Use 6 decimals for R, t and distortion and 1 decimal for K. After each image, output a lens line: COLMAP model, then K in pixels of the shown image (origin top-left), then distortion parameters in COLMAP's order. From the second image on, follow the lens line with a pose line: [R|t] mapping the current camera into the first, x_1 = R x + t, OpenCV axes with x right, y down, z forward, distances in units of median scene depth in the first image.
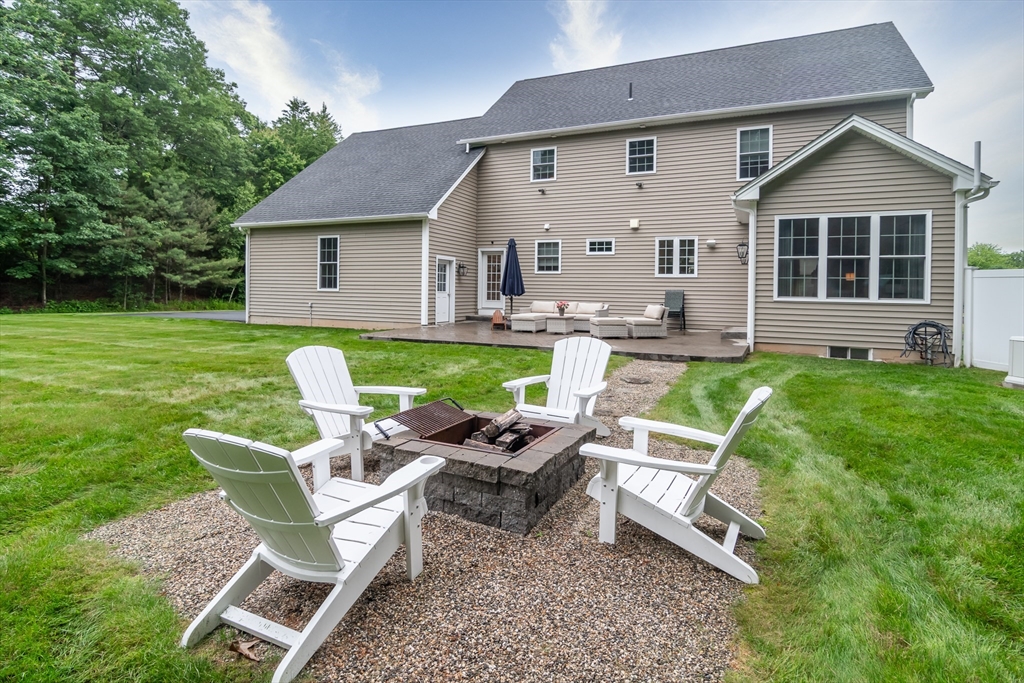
lens RADIAL K [[529.2, 0, 529.5], [0, 529.2, 307.7], [0, 0, 1]] dist [-0.003203, -0.001252]
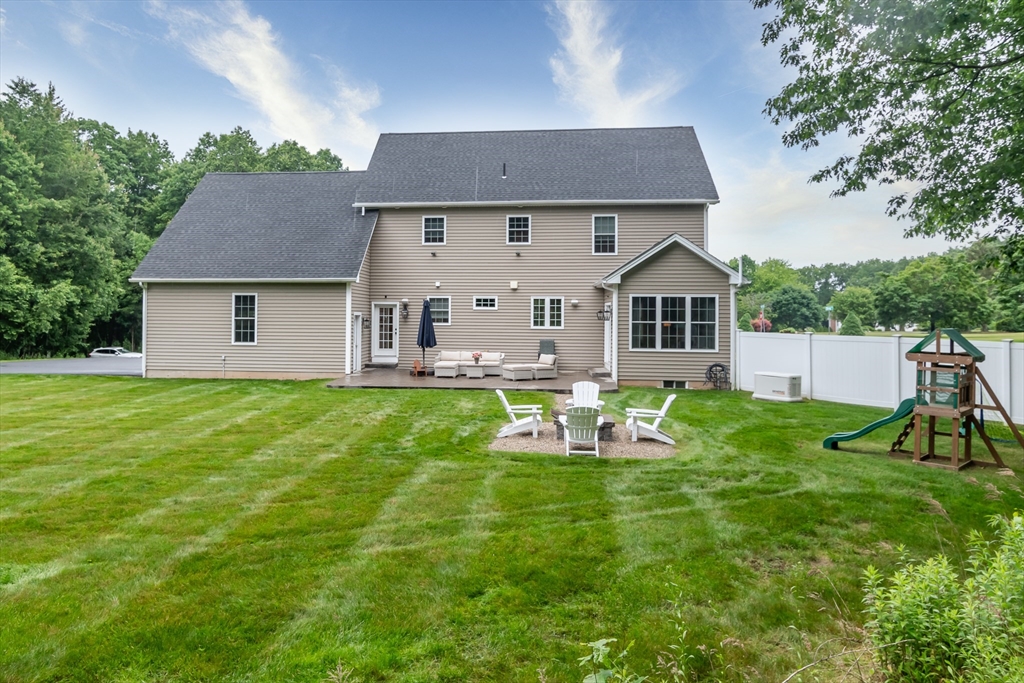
lens RADIAL K [[632.6, 0, 512.0], [0, 632.6, 341.5], [0, 0, 1]] dist [0.001000, 0.000080]
pose [[0.947858, -0.015940, 0.318293, -0.294988], [0.015822, 0.999870, 0.002958, -0.035746], [-0.318299, 0.002232, 0.947988, -0.410797]]
